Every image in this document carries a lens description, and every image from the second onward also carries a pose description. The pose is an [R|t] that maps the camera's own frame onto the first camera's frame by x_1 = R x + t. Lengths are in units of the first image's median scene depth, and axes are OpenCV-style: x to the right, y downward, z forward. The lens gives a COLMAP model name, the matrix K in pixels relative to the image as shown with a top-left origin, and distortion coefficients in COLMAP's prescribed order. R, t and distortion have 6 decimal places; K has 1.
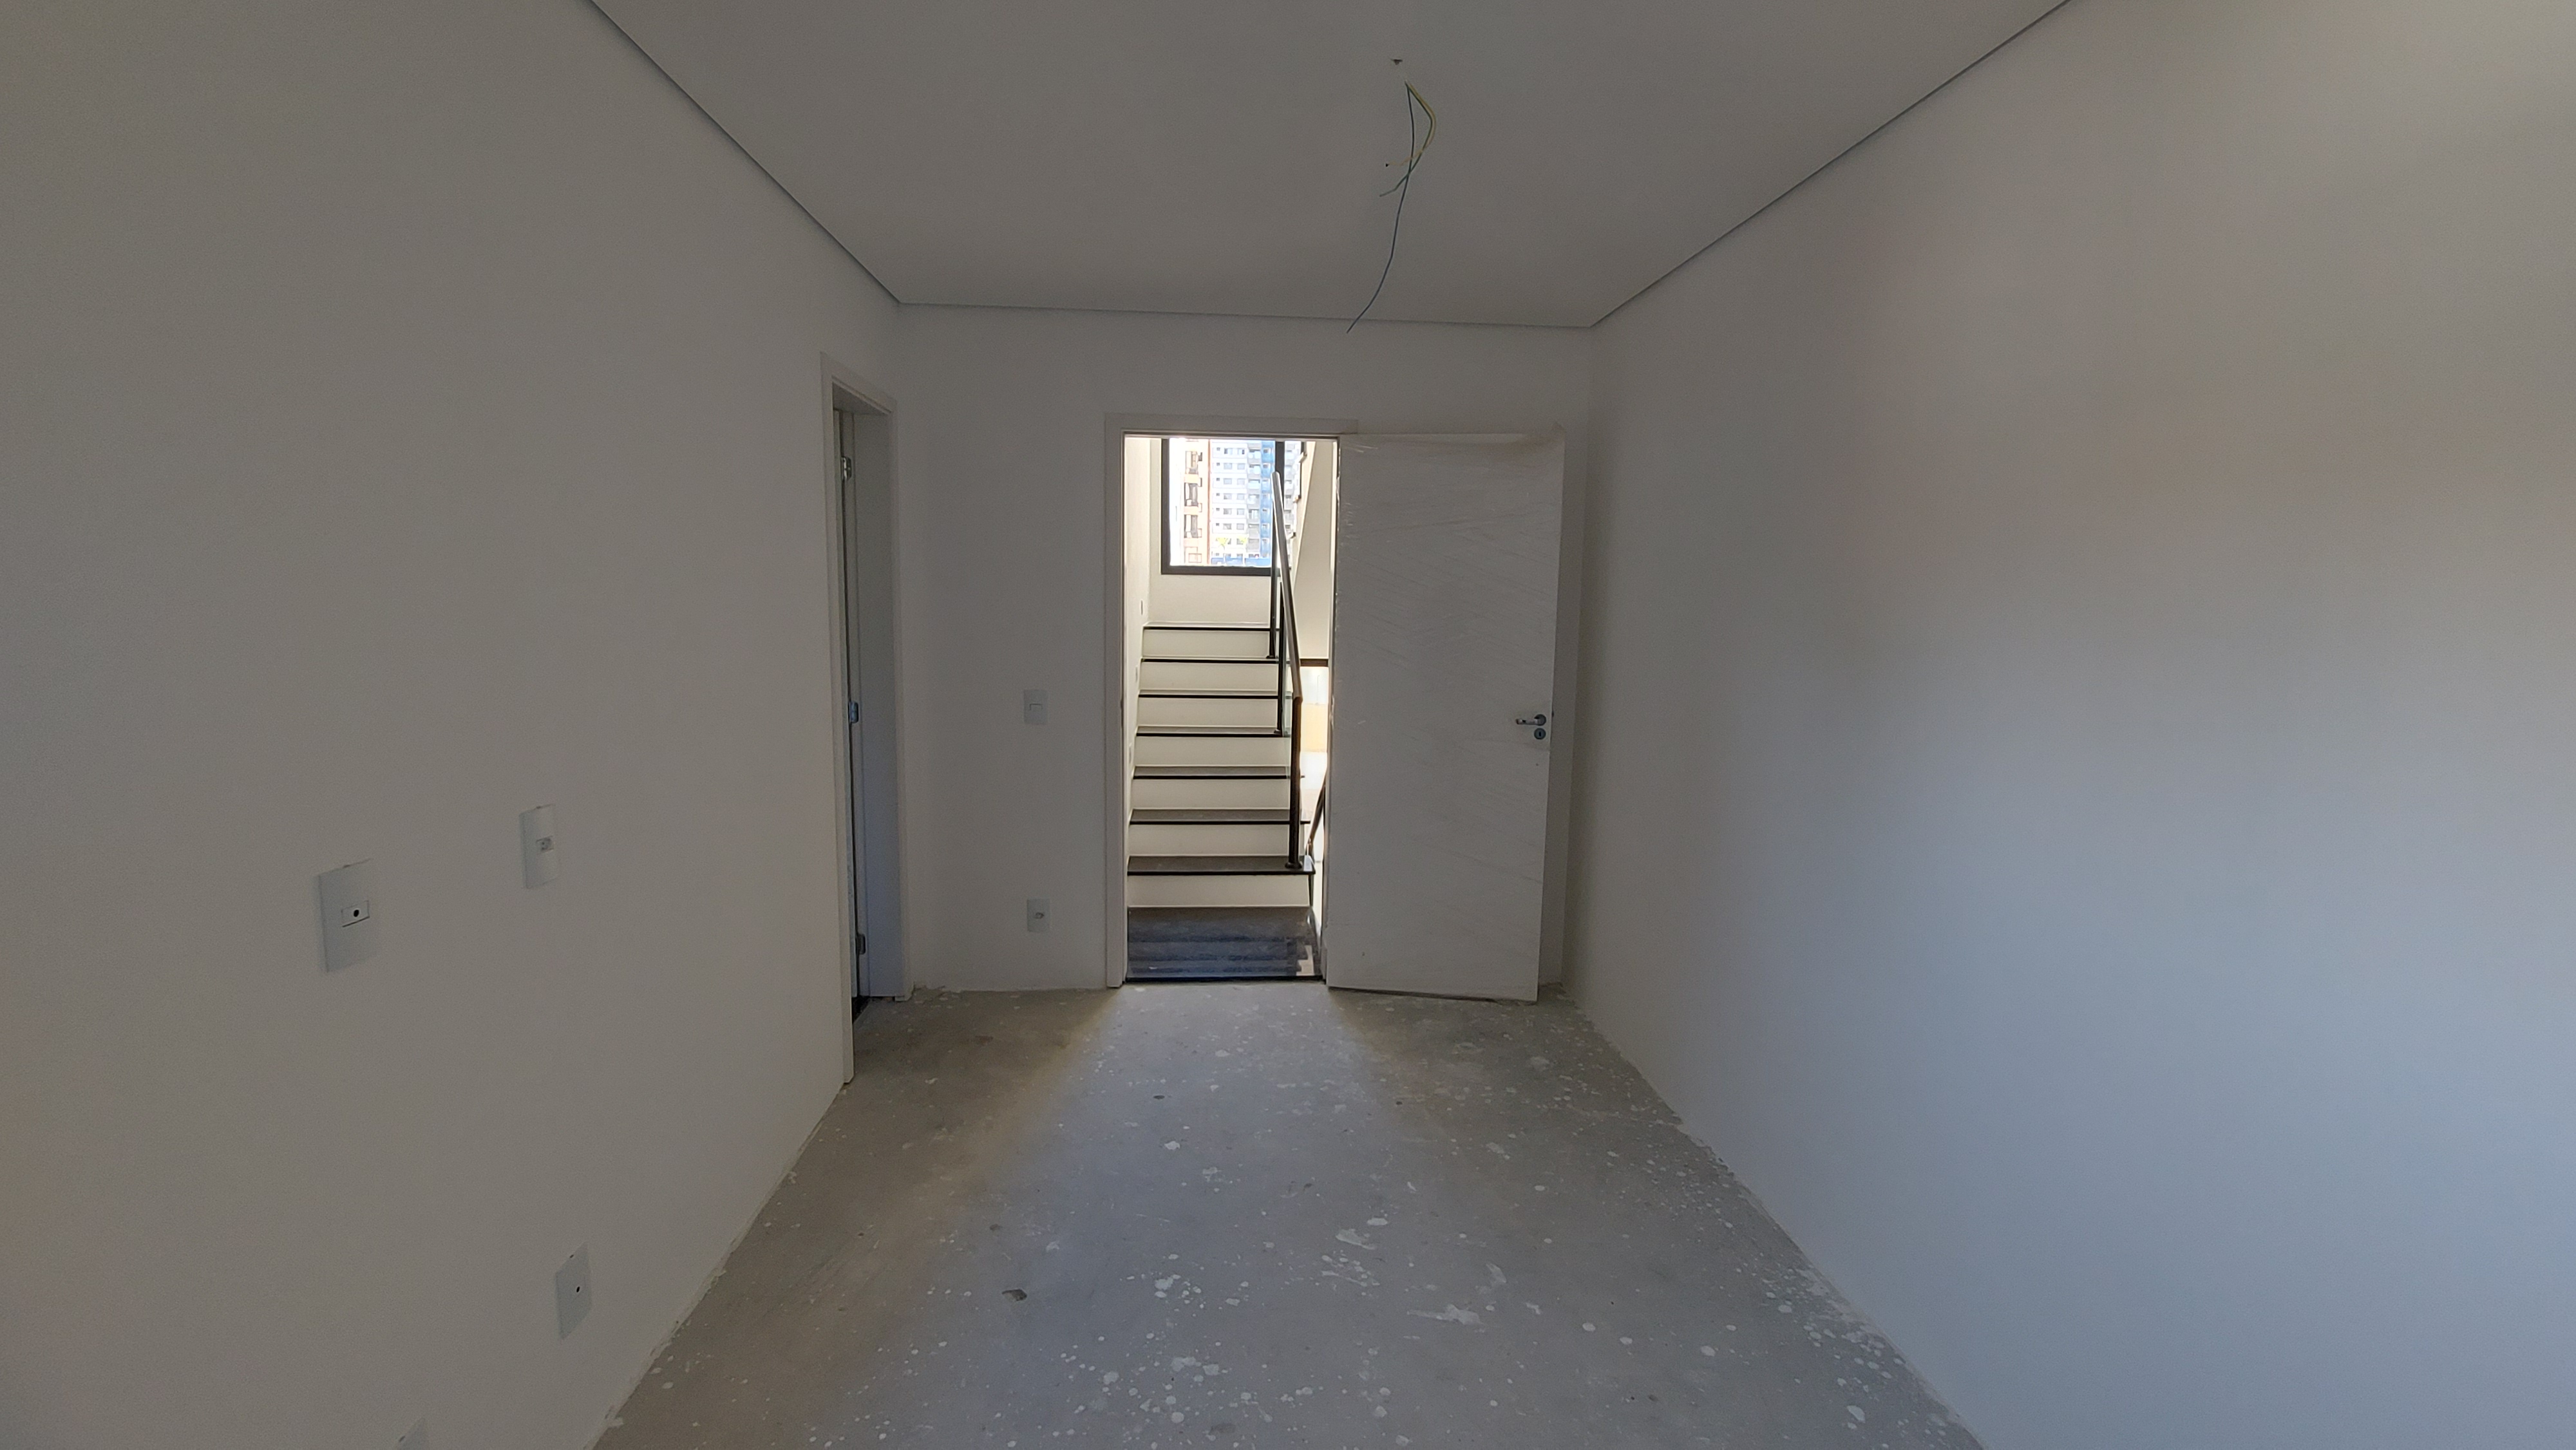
lens RADIAL K [[1029.2, 0, 1288.0], [0, 1029.2, 725.0], [0, 0, 1]] dist [0.000264, -0.000065]
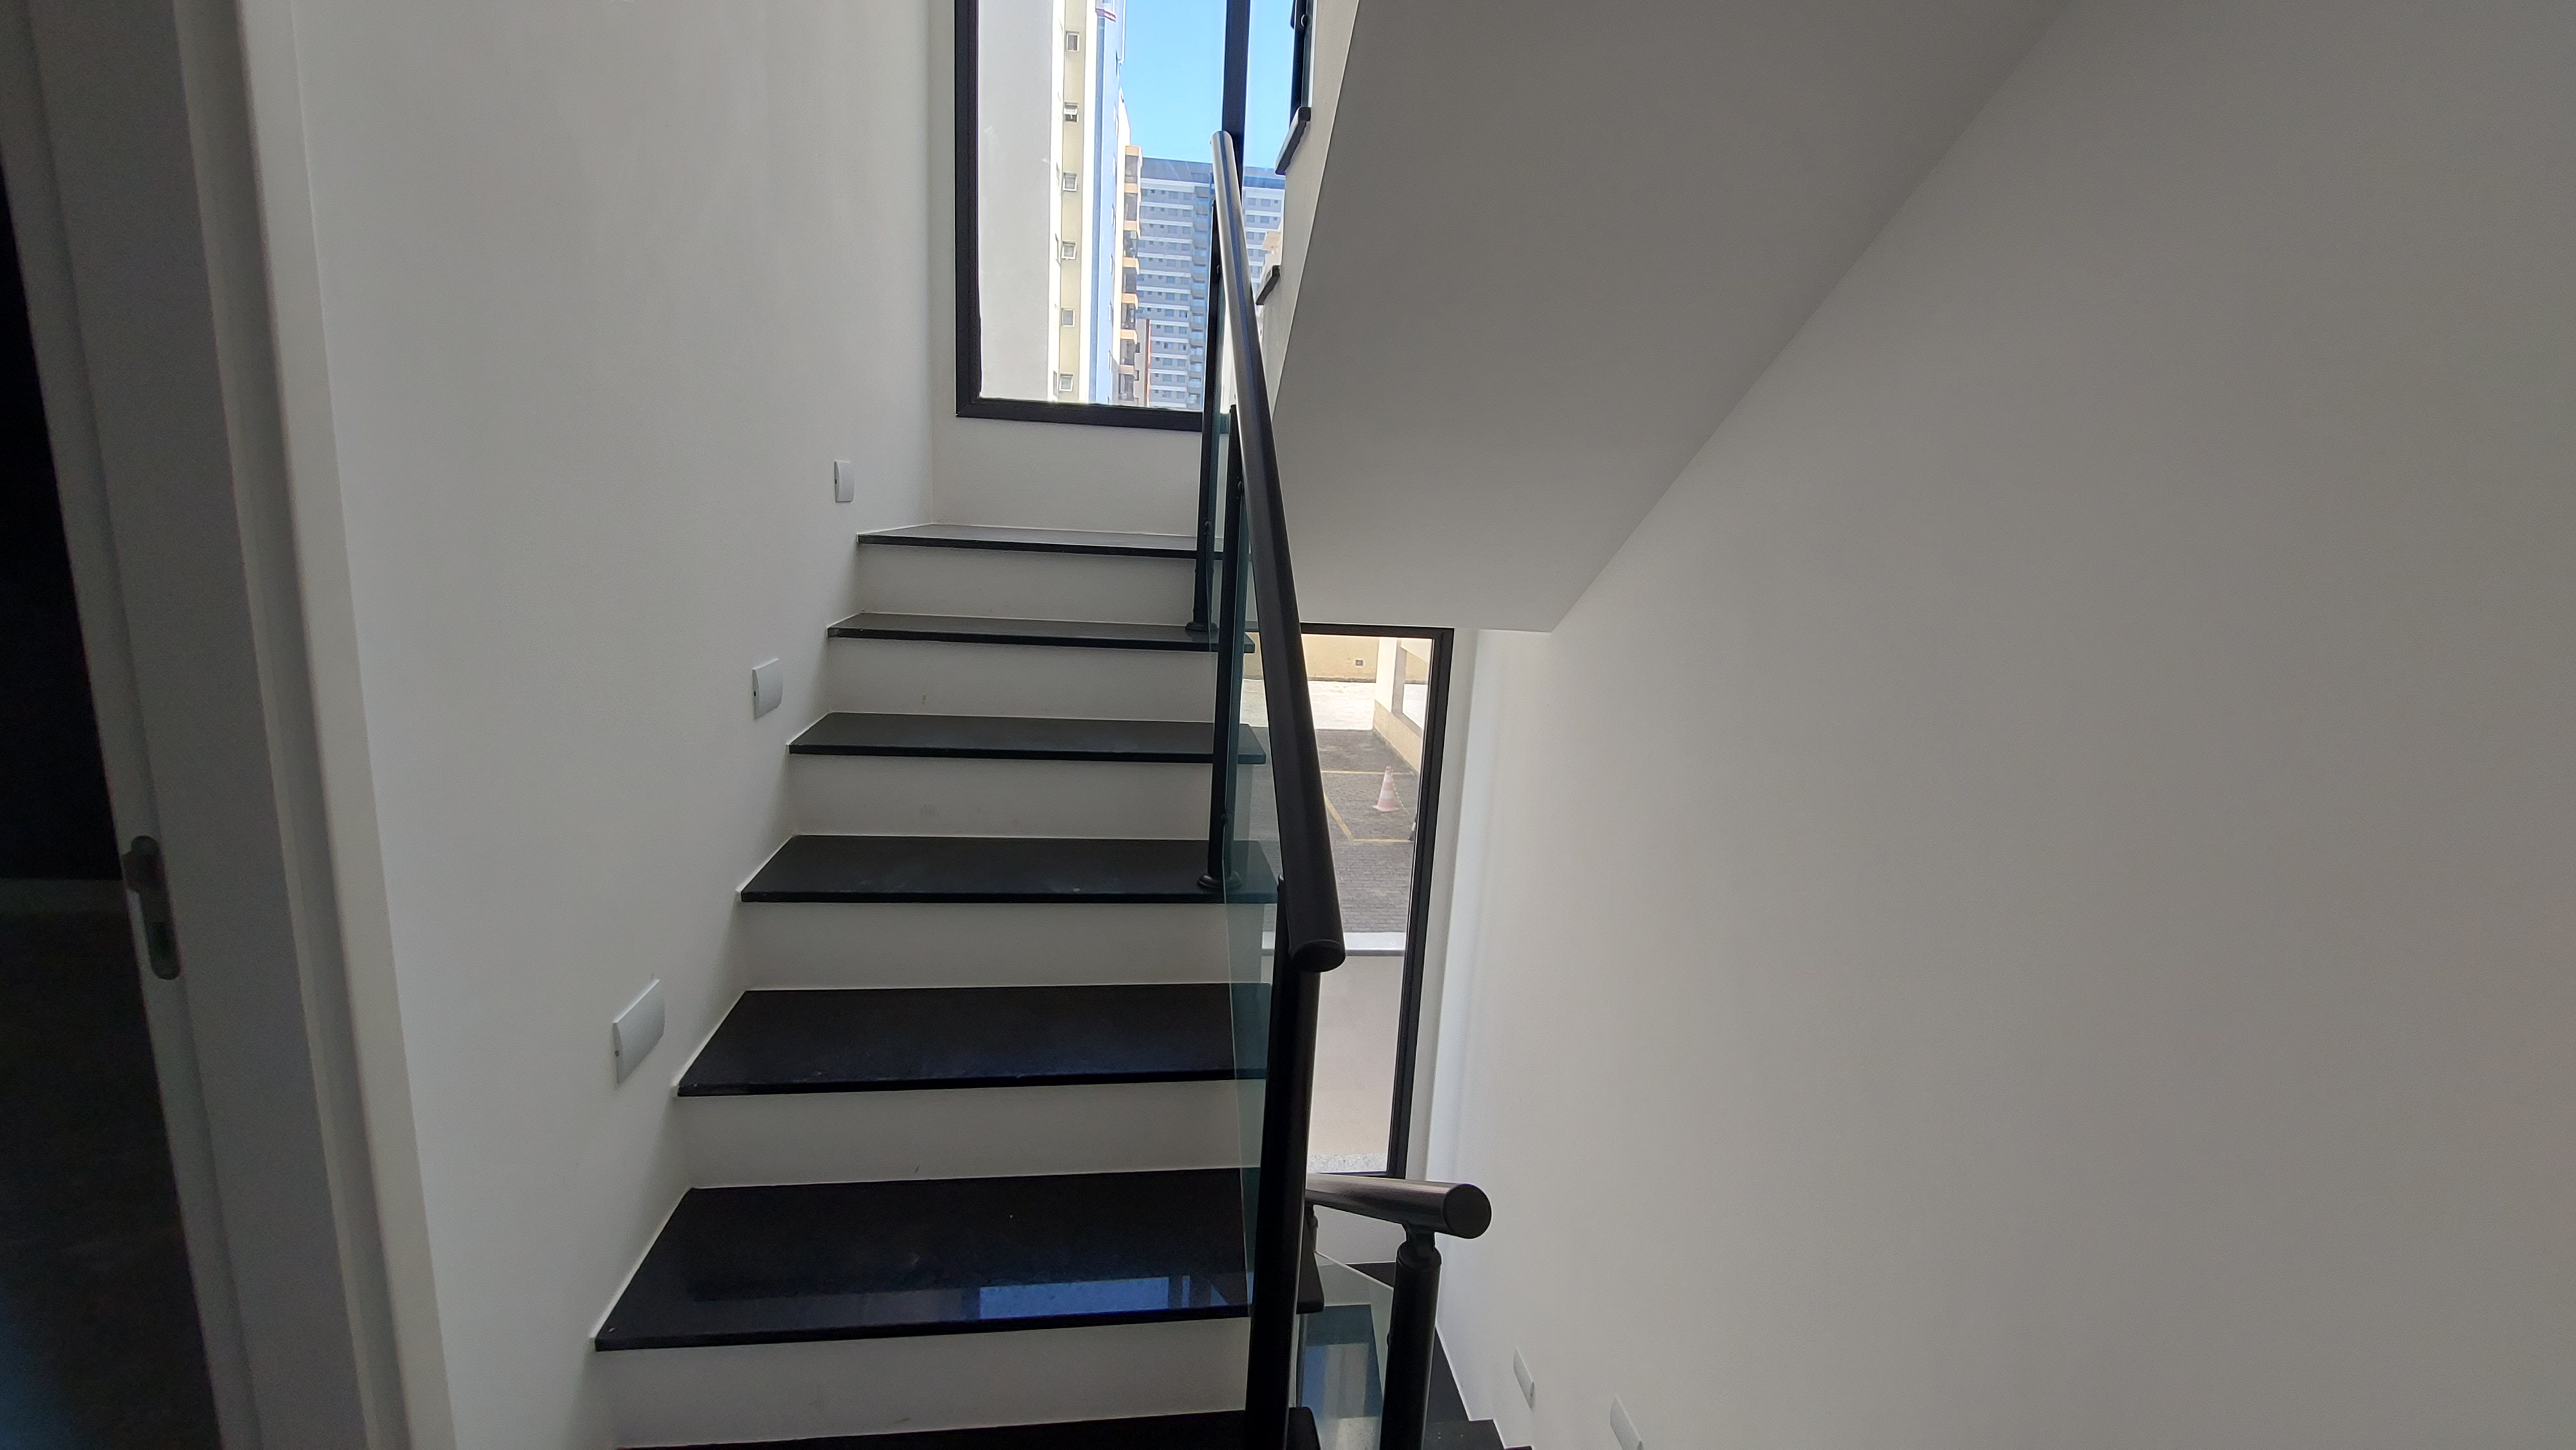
lens RADIAL K [[1029.2, 0, 1288.0], [0, 1029.2, 725.0], [0, 0, 1]] dist [0.000264, -0.000065]
pose [[0.997689, 0.025521, 0.062967, -0.006301], [-0.030768, 0.996007, 0.083806, -0.063711], [-0.060576, -0.085549, 0.994491, 0.623668]]
